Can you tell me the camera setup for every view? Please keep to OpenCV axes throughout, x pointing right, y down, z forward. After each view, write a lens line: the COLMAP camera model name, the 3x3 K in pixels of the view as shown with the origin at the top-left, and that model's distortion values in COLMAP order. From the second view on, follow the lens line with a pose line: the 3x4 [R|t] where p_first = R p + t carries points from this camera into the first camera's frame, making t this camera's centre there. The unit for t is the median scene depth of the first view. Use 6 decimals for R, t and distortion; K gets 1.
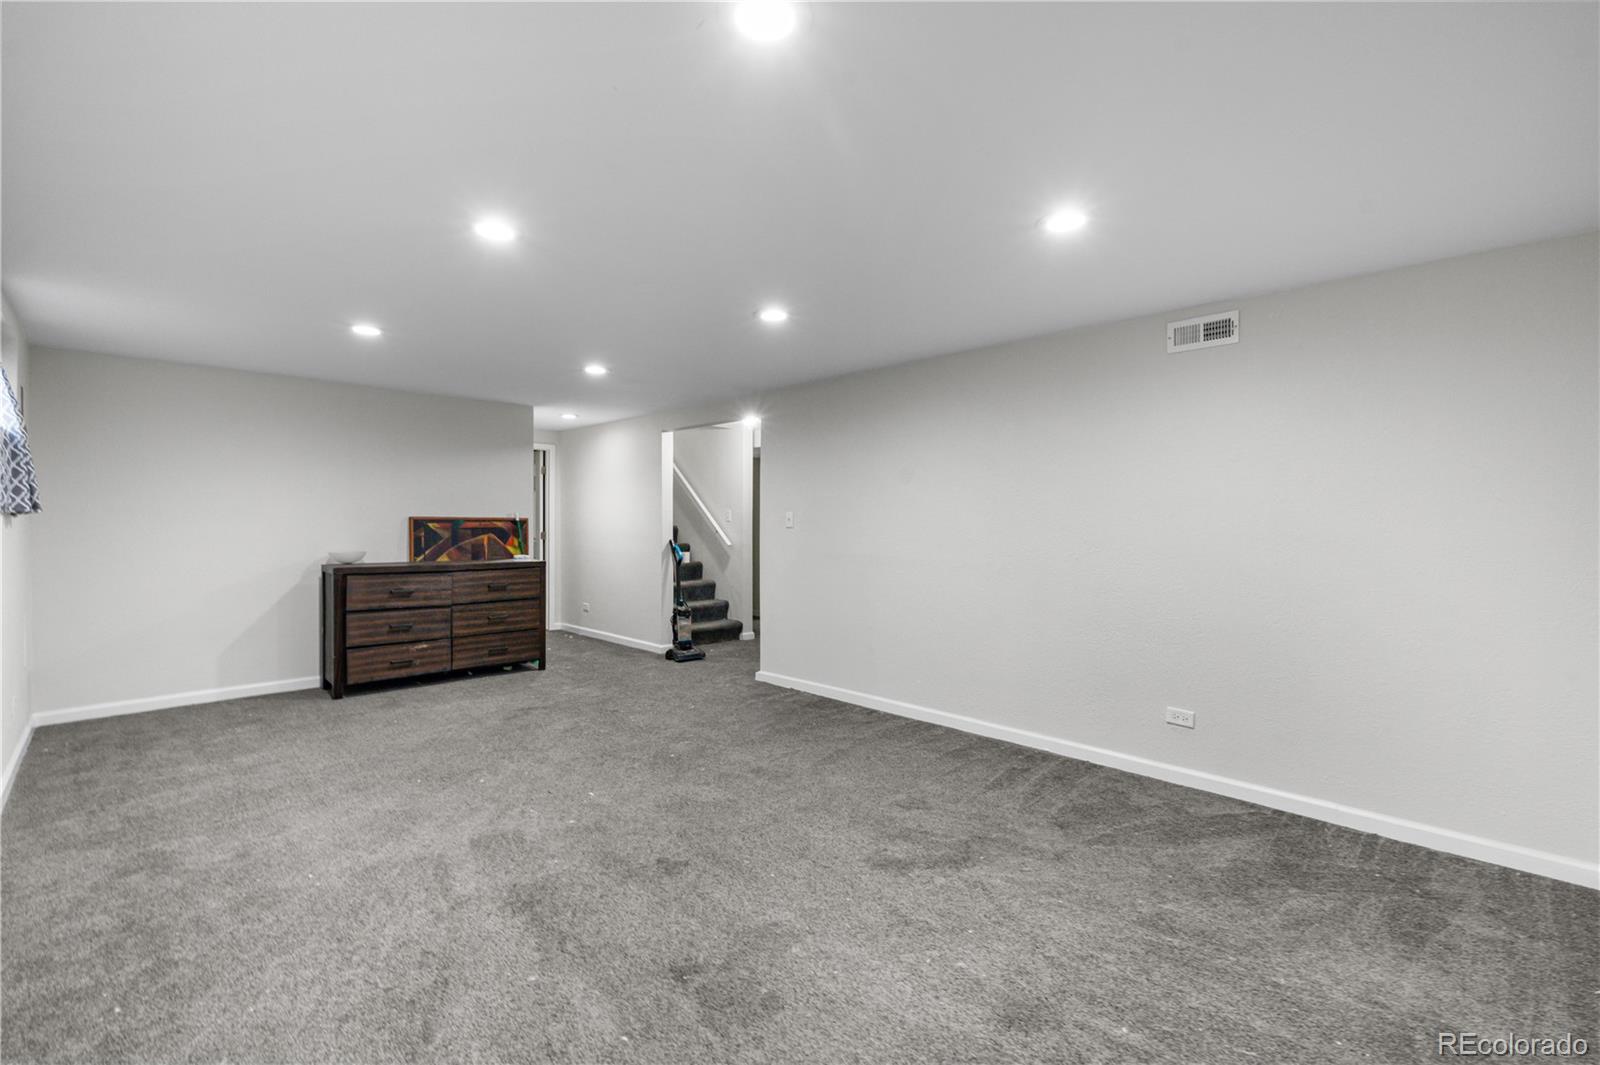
lens RADIAL K [[700.8, 0, 800.0], [0, 700.8, 532.5], [0, 0, 1]] dist [-0.002952, -0.000336]
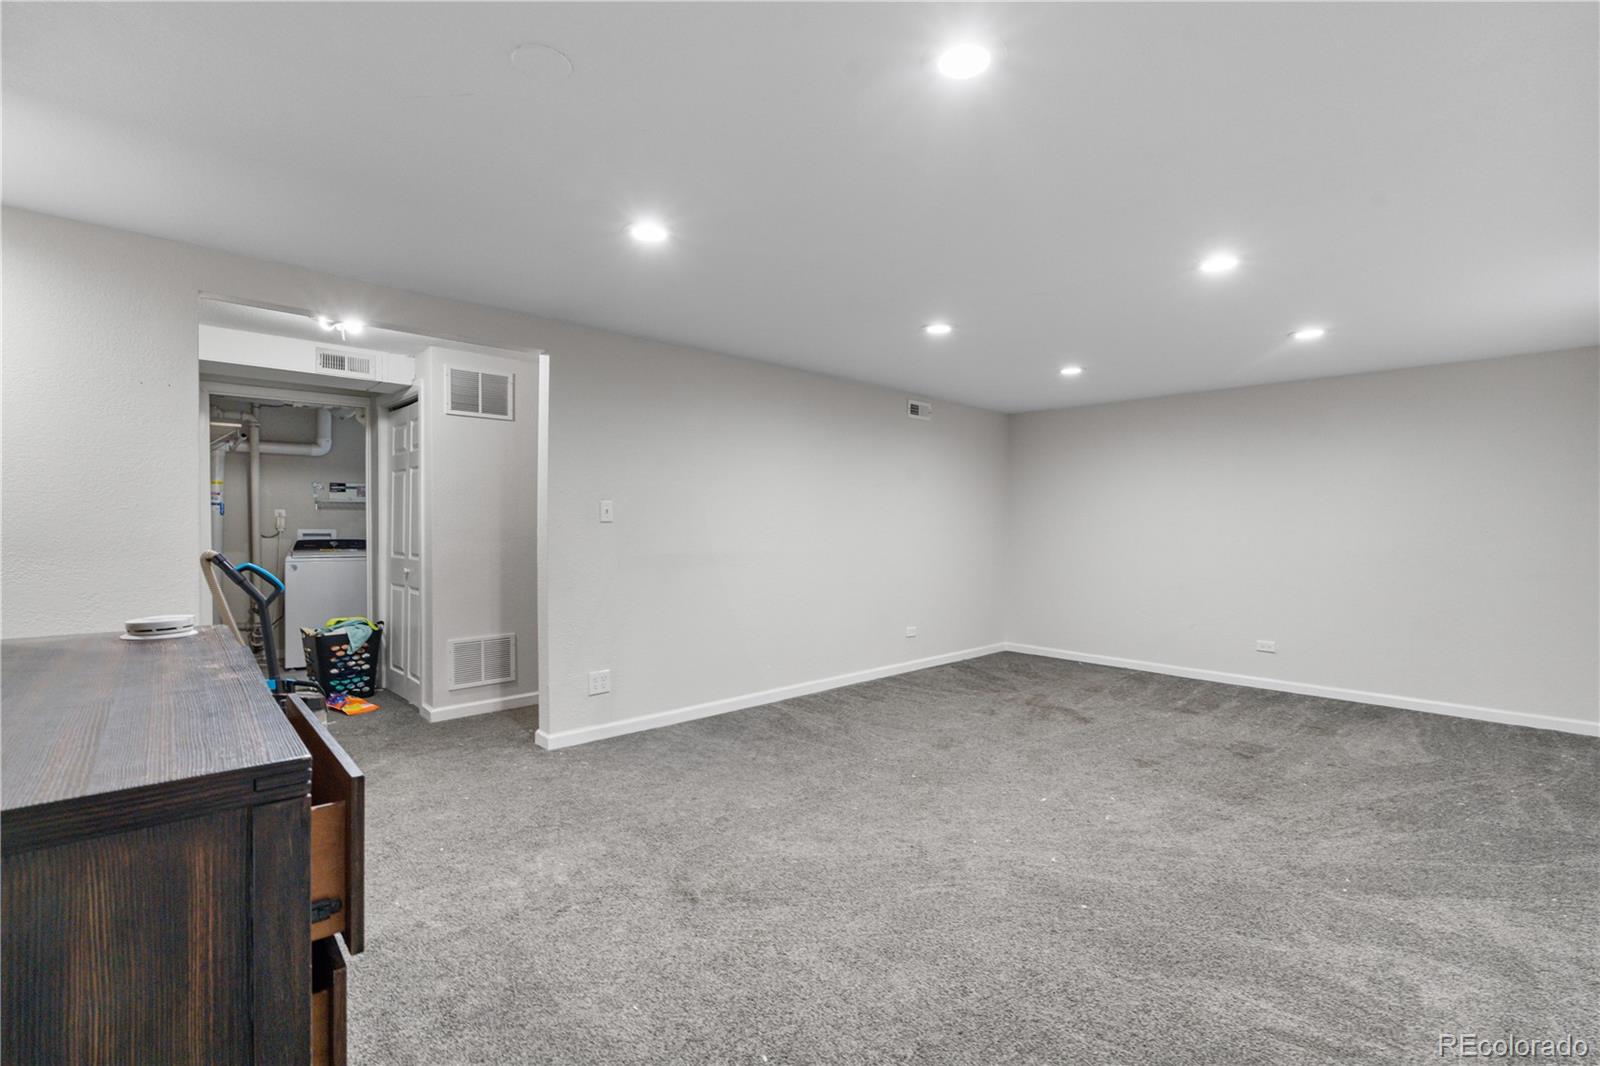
lens RADIAL K [[700.8, 0, 800.0], [0, 700.8, 533.0], [0, 0, 1]] dist [-0.002952, -0.000336]
pose [[0.006676, -0.006642, 0.999956, -1.092154], [-0.000739, 0.999978, 0.006647, 0.000580], [-0.999977, -0.000783, 0.006671, 1.151770]]
